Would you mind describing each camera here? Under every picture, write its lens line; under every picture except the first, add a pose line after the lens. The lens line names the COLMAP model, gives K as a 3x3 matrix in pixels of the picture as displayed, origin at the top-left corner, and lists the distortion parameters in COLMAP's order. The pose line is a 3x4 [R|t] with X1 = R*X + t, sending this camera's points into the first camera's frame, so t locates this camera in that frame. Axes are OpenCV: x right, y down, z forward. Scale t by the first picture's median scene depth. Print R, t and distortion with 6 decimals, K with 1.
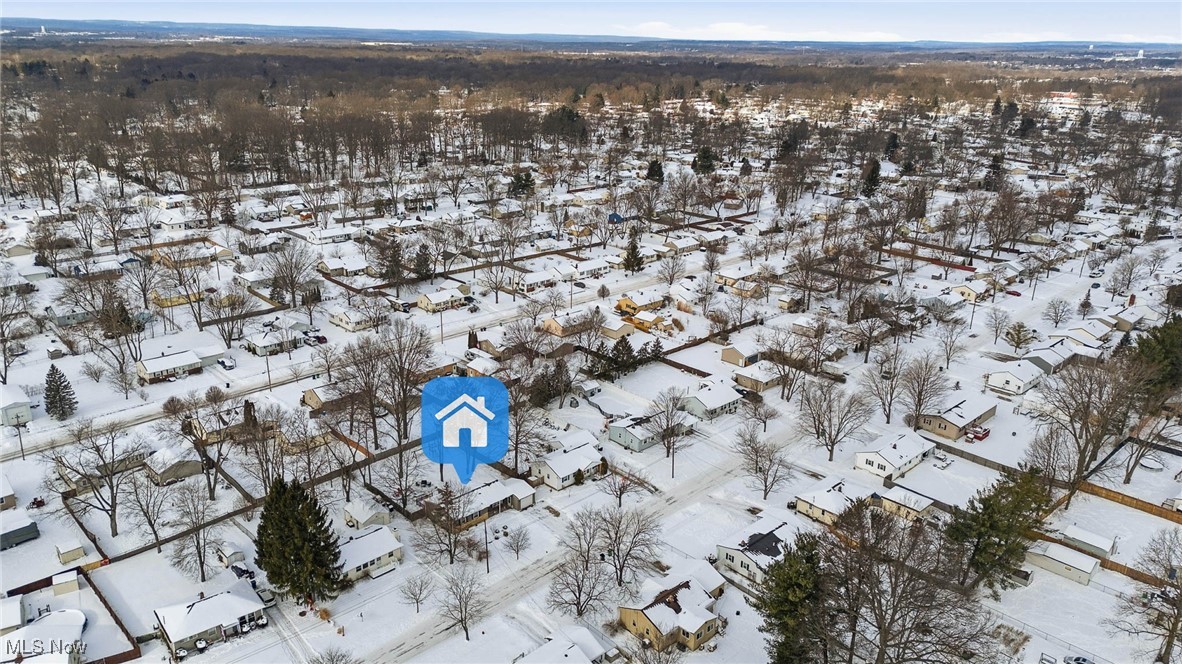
lens RADIAL K [[837.6, 0, 583.4], [0, 837.6, 335.2], [0, 0, 1]] dist [0.114468, -0.131902]
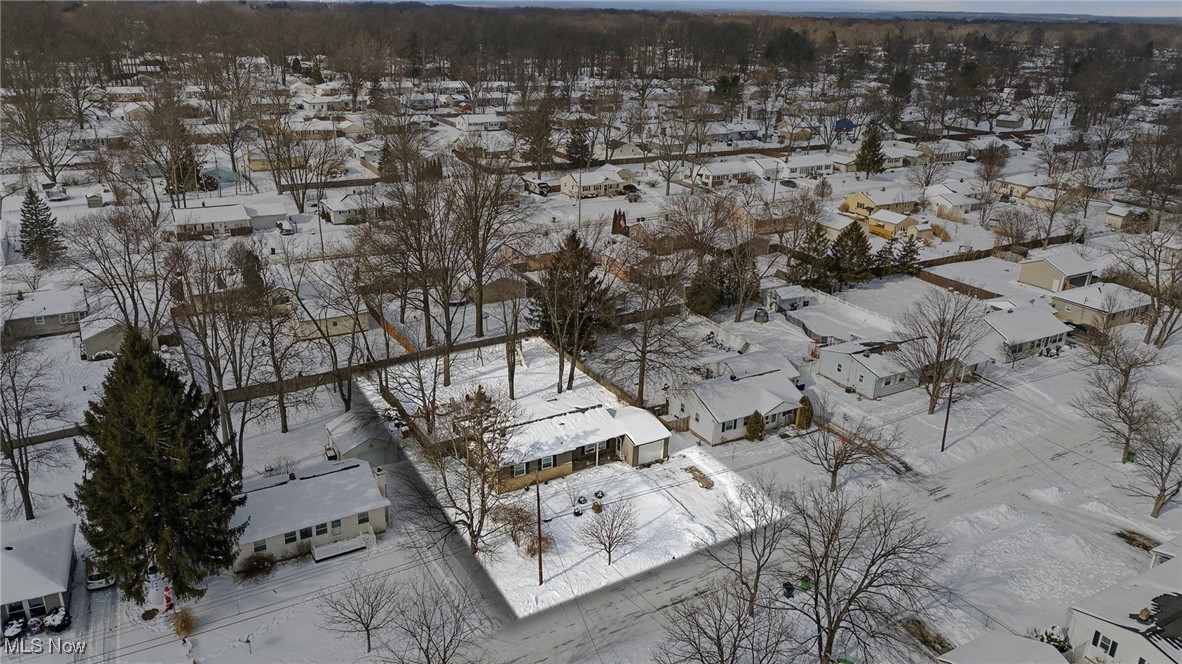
lens RADIAL K [[837.6, 0, 583.4], [0, 837.6, 335.2], [0, 0, 1]] dist [0.114468, -0.131902]
pose [[0.968904, 0.090241, -0.230394, 0.005460], [-0.083773, 0.995771, 0.037722, 0.077888], [0.232824, -0.017248, 0.972366, 0.352815]]
